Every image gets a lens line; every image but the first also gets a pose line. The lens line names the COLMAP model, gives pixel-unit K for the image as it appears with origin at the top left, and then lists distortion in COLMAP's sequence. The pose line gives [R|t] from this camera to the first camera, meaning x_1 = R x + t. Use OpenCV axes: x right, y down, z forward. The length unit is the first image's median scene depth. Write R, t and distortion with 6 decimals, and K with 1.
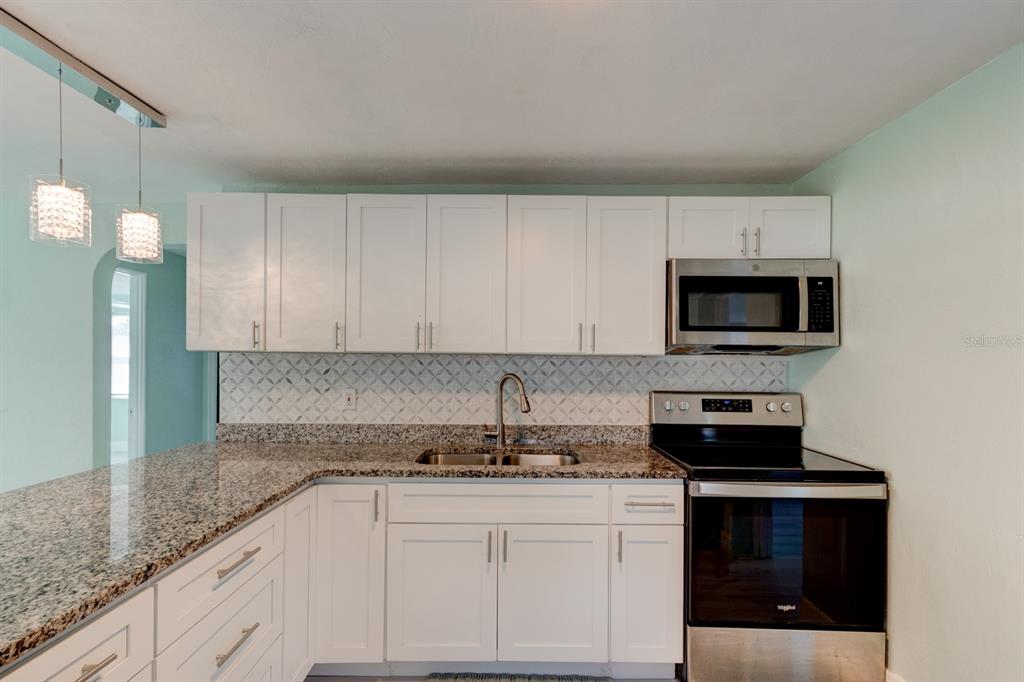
lens RADIAL K [[475.5, 0, 509.1], [0, 475.5, 363.0], [0, 0, 1]] dist [0.004337, 0.001499]
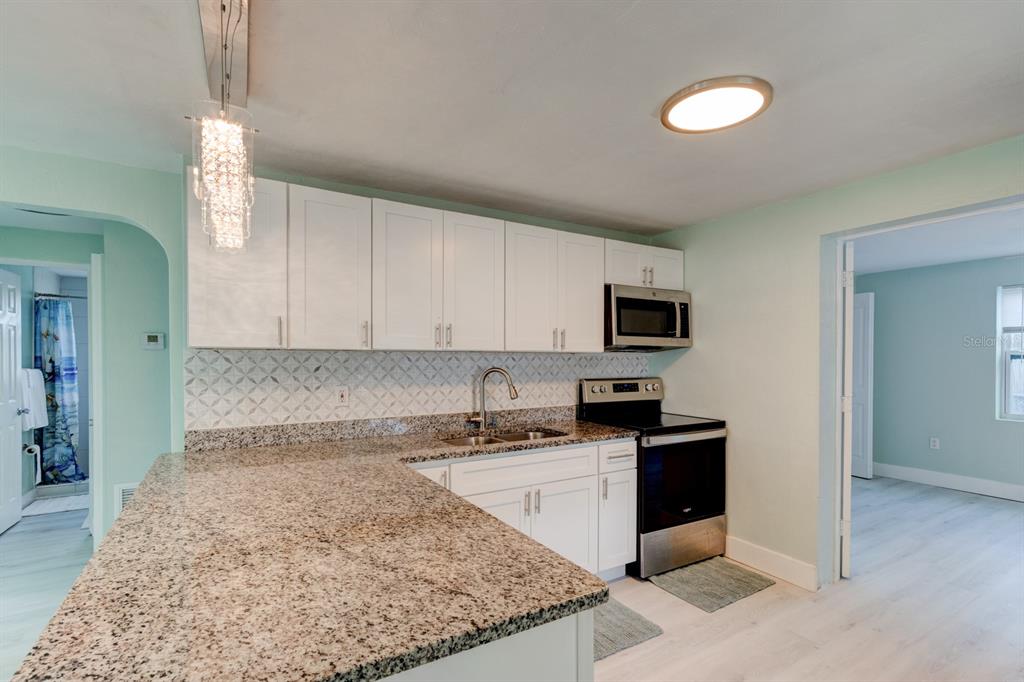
lens RADIAL K [[475.5, 0, 509.1], [0, 475.5, 363.0], [0, 0, 1]] dist [0.004337, 0.001499]
pose [[0.856908, -0.011537, 0.515340, -0.555576], [0.006589, 0.999913, 0.011430, -0.003205], [-0.515427, -0.006399, 0.856909, -0.044122]]
